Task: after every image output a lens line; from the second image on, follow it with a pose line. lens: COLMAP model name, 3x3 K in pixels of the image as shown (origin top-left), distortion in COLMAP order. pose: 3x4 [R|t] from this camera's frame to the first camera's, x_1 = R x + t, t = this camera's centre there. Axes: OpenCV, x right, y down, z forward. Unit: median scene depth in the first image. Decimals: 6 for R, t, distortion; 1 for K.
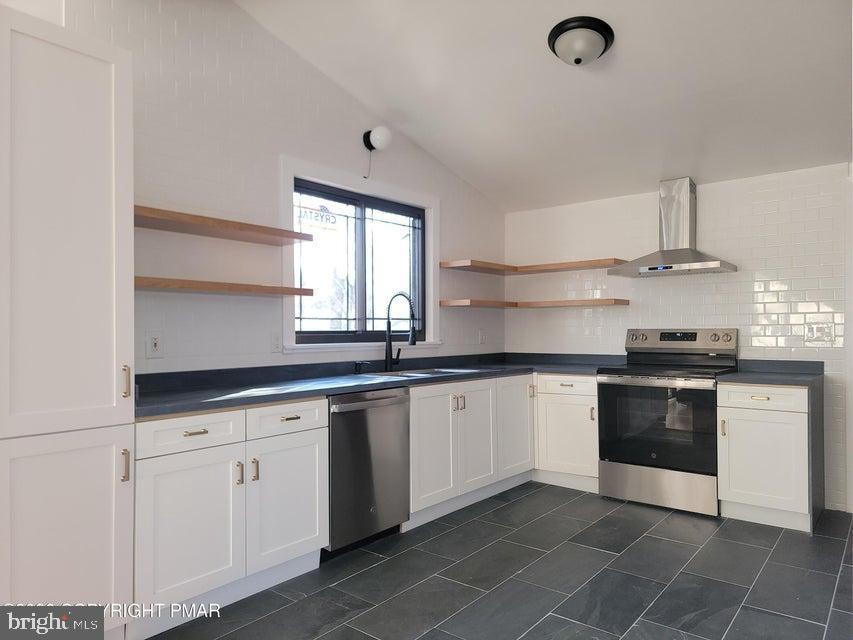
lens RADIAL K [[590.3, 0, 424.7], [0, 590.3, 321.5], [0, 0, 1]] dist [0.032293, 0.000151]
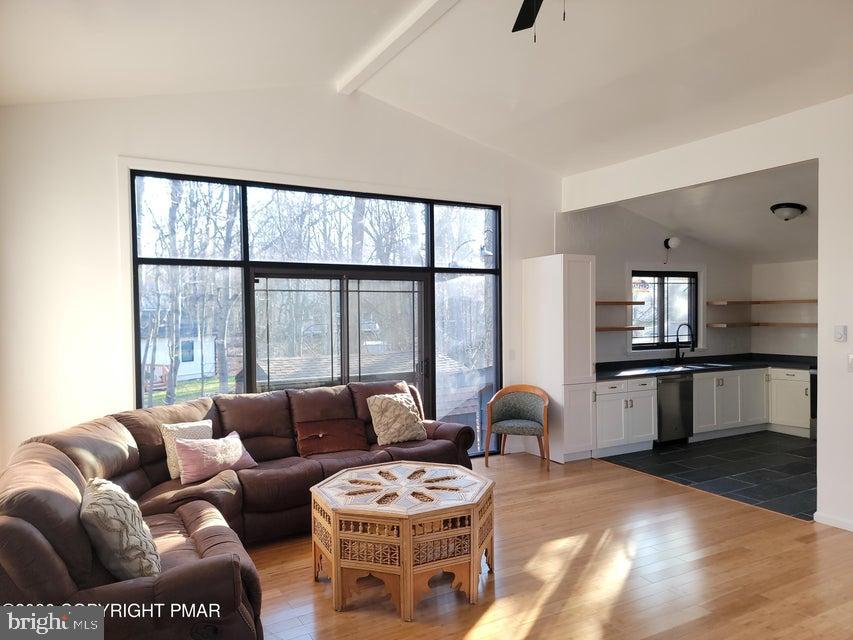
lens RADIAL K [[590.3, 0, 425.0], [0, 590.3, 324.4], [0, 0, 1]] dist [0.032293, 0.000151]
pose [[0.923926, 0.002876, -0.382561, -0.080379], [0.012528, 0.999208, 0.037768, -0.124429], [0.382367, -0.039687, 0.923158, -1.057637]]
